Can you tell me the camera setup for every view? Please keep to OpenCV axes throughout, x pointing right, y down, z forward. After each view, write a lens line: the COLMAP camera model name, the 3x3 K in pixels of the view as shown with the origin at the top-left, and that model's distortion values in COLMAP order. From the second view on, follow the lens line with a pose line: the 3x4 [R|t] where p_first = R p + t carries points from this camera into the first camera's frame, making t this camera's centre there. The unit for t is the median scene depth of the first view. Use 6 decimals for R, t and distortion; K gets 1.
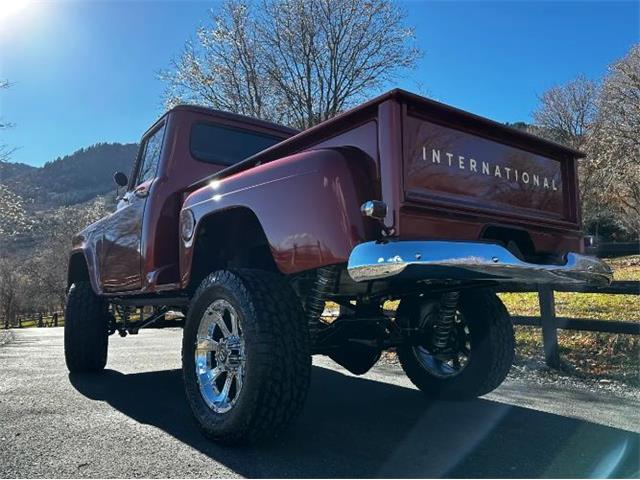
lens RADIAL K [[520.5, 0, 318.8], [0, 520.5, 243.7], [0, 0, 1]] dist [0.008561, -0.008223]
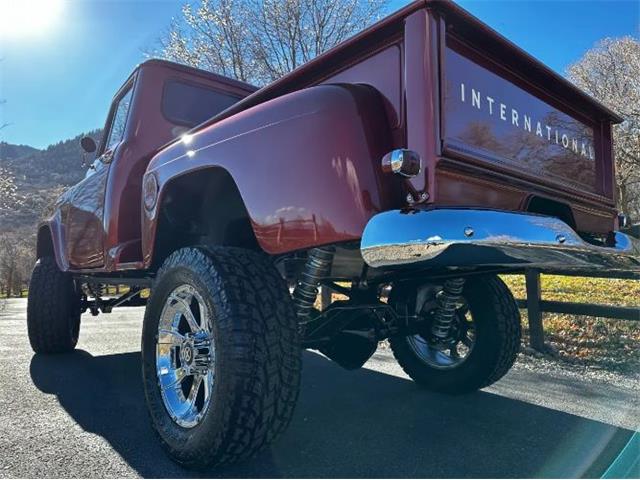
lens RADIAL K [[432.4, 0, 318.0], [0, 432.4, 240.3], [0, 0, 1]] dist [0.038530, 0.000157]
pose [[0.998543, 0.017498, 0.051044, -0.020701], [-0.019170, 0.999289, 0.032453, 0.012707], [-0.050440, -0.033384, 0.998169, 0.286776]]
